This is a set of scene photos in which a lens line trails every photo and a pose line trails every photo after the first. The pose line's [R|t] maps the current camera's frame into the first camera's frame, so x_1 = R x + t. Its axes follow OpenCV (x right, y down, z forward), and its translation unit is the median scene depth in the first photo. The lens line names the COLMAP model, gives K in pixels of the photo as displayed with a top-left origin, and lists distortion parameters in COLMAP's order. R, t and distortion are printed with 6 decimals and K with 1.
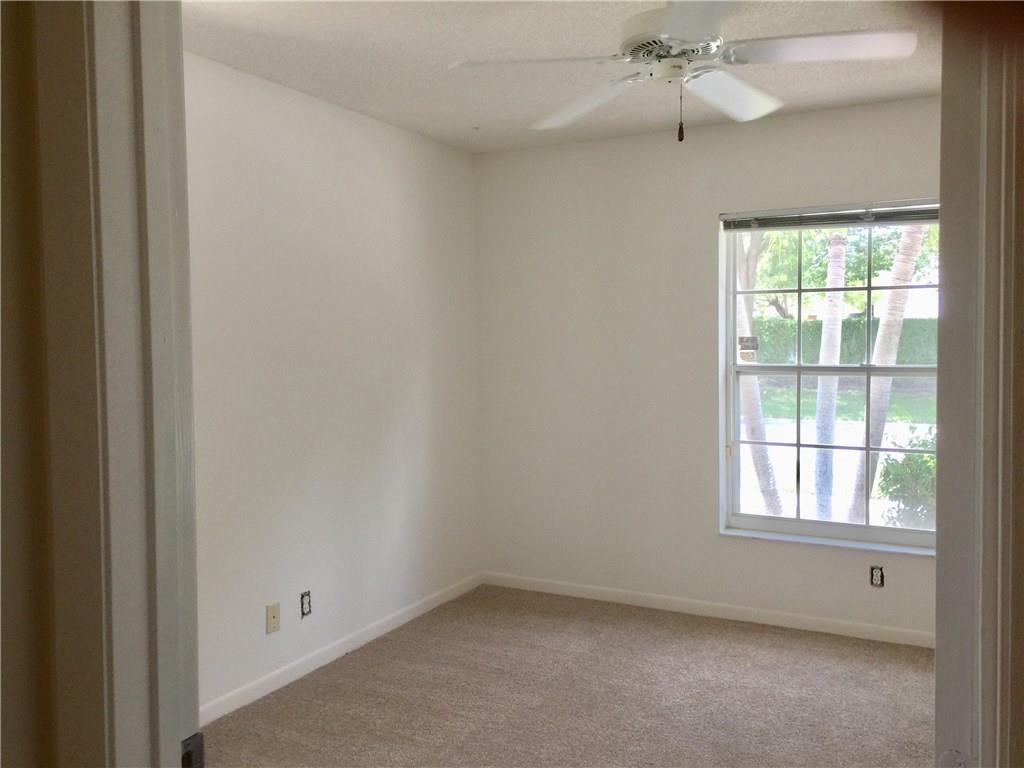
lens RADIAL K [[878.1, 0, 521.2], [0, 878.1, 380.8], [0, 0, 1]] dist [0.085934, -0.112783]
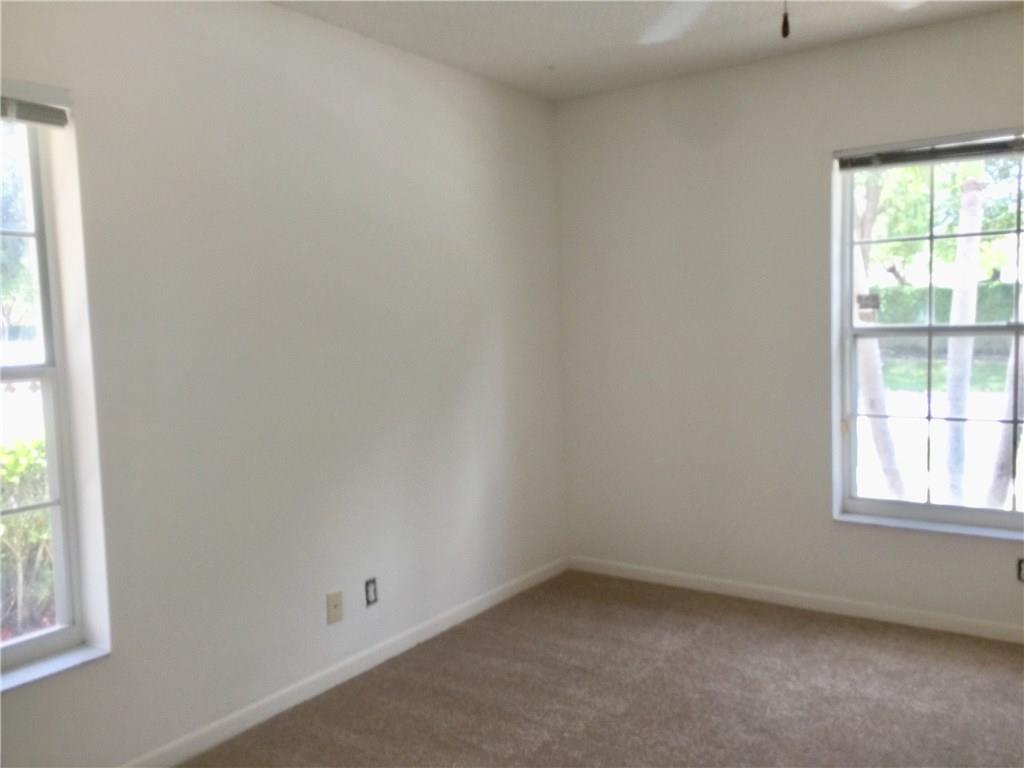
lens RADIAL K [[878.1, 0, 509.8], [0, 878.1, 390.4], [0, 0, 1]] dist [0.085934, -0.112783]
pose [[0.991933, -0.011634, -0.126232, 0.020169], [0.016271, 0.999228, 0.035764, 0.009224], [0.125718, -0.037530, 0.991356, 0.102459]]
